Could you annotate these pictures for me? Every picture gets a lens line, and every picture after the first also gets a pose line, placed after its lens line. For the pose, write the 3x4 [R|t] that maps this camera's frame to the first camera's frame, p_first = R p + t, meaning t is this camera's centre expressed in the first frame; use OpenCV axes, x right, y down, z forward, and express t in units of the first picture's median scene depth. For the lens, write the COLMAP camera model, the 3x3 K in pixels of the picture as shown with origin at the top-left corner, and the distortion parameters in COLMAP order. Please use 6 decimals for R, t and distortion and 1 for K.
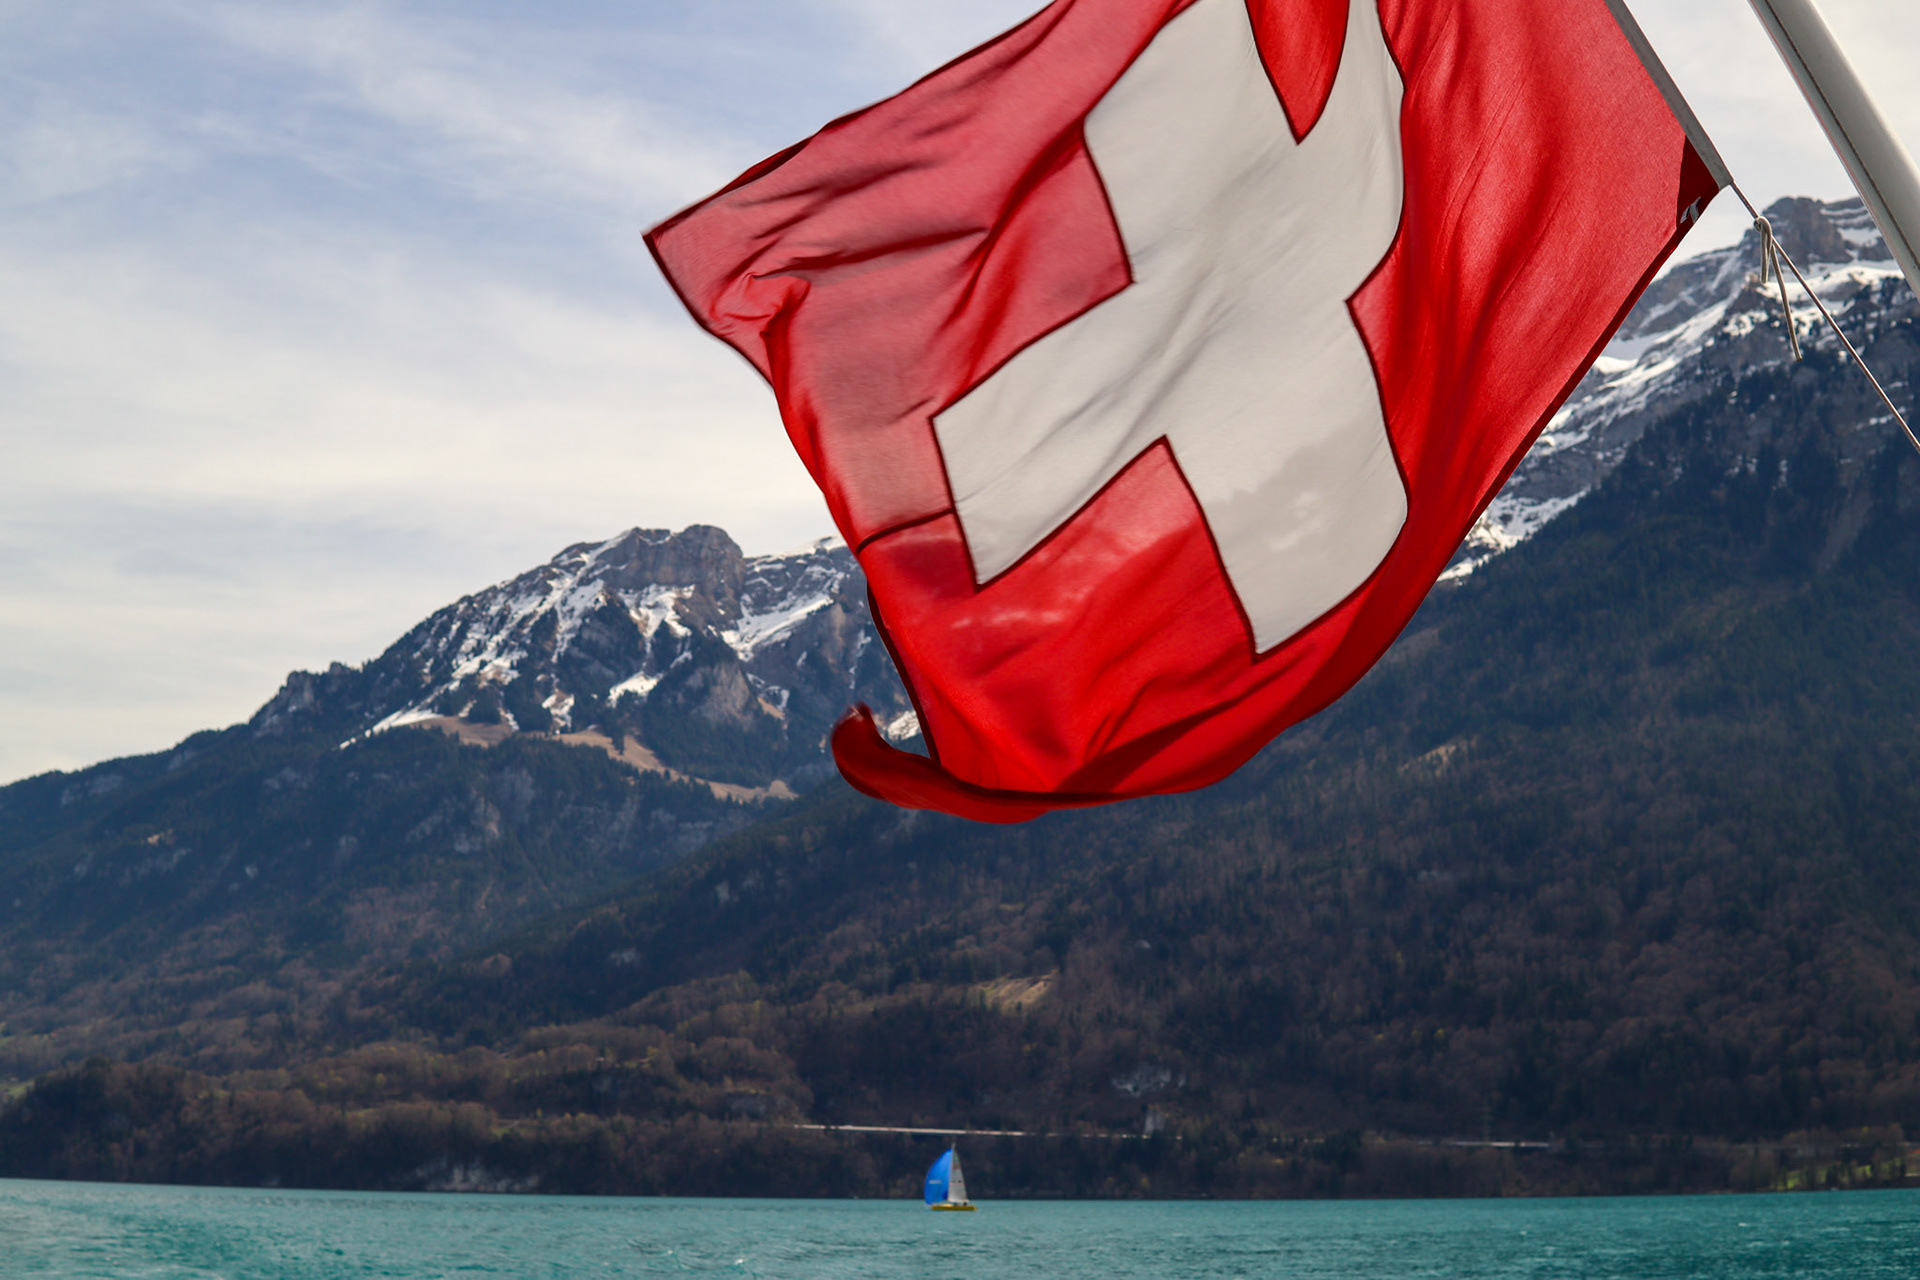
lens RADIAL K [[2846.5, 0, 960.0], [0, 2846.5, 640.0], [0, 0, 1]] dist [-0.044772, -0.832393]
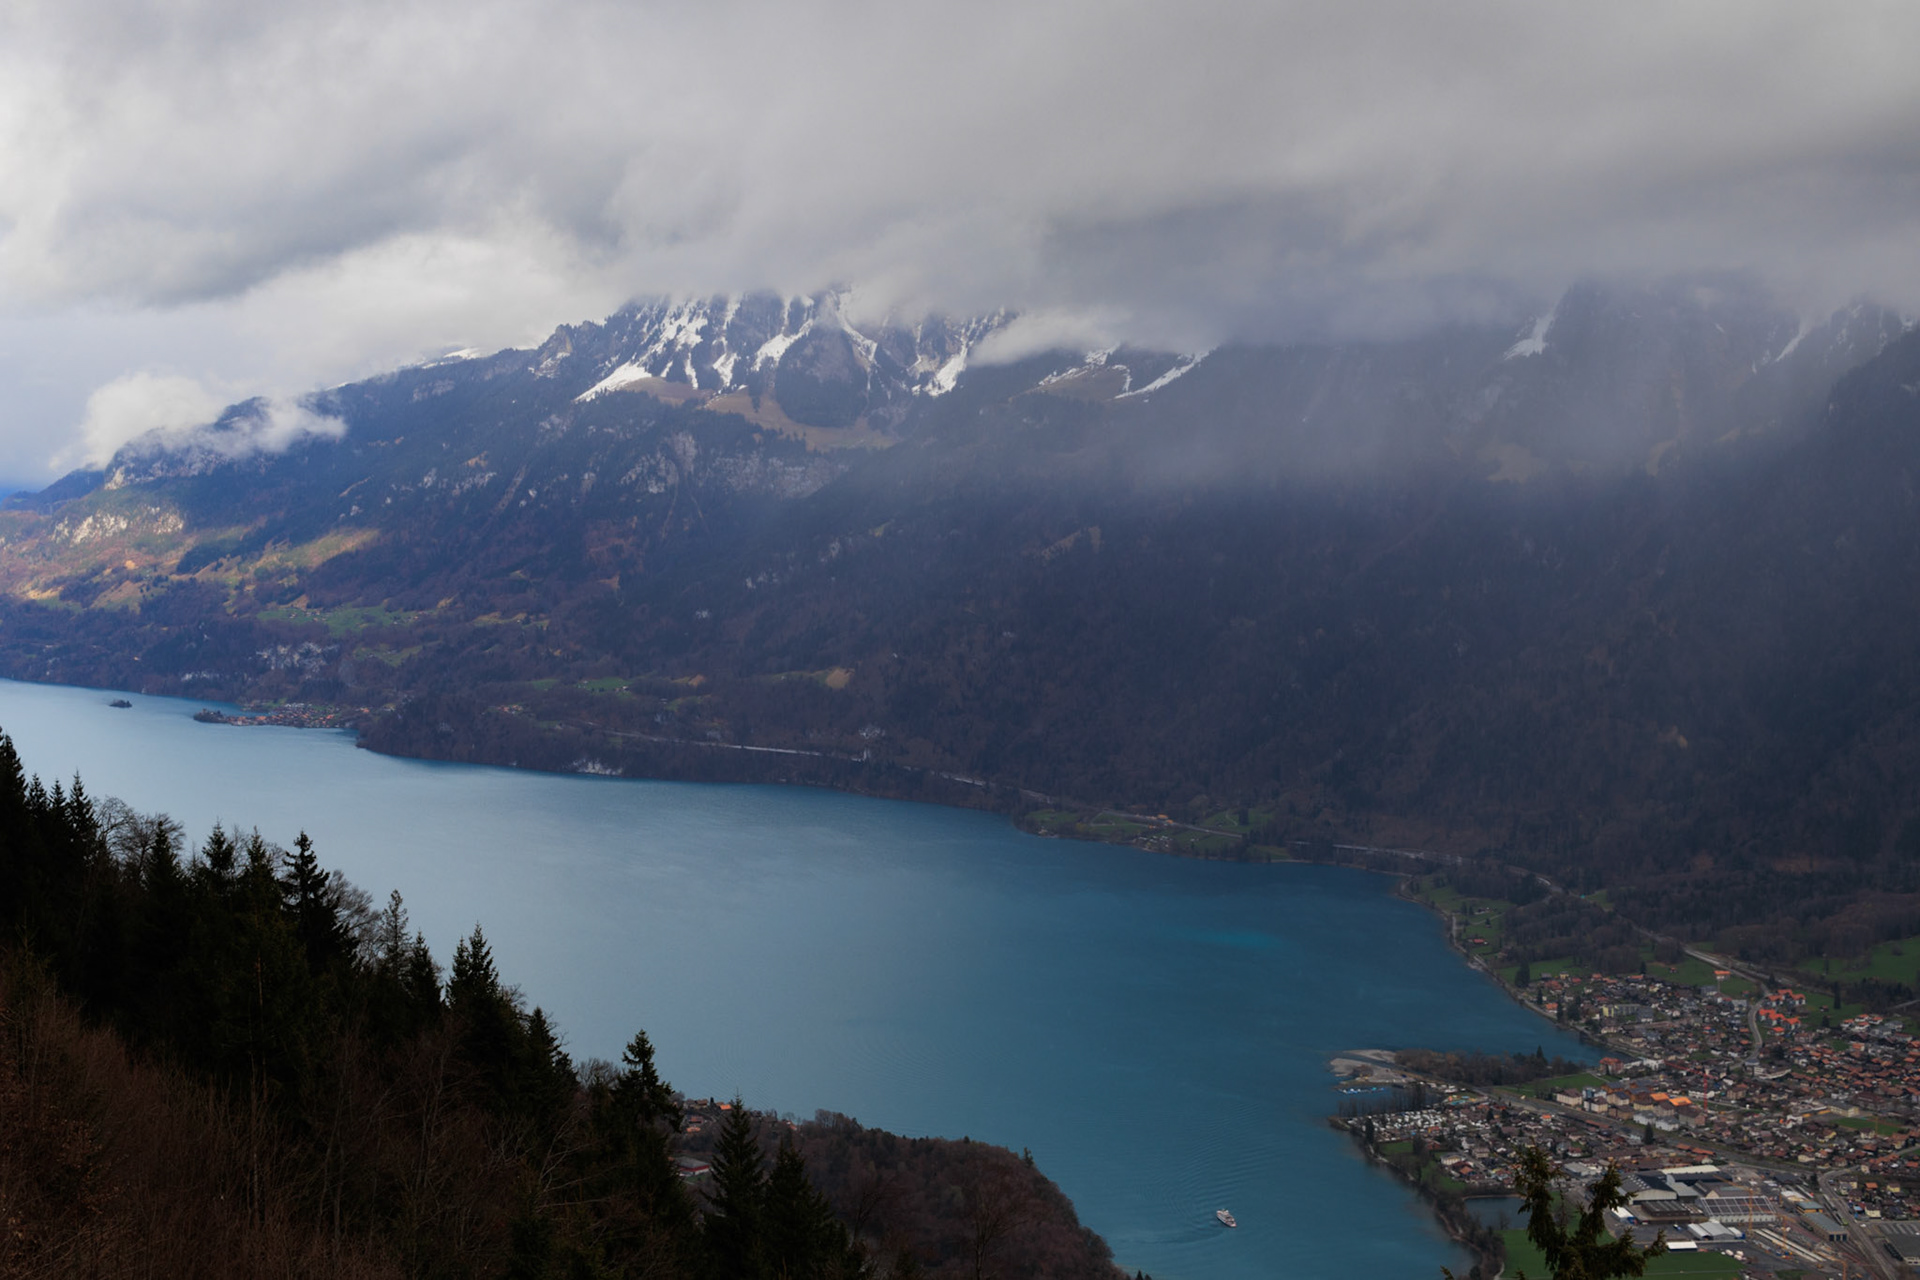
lens RADIAL K [[2846.5, 0, 960.0], [0, 2846.5, 640.0], [0, 0, 1]] dist [-0.044772, -0.832393]
pose [[0.991441, -0.017406, -0.129393, 0.183620], [0.047932, 0.970393, 0.236726, -0.193296], [0.121441, -0.240902, 0.962922, -0.506833]]
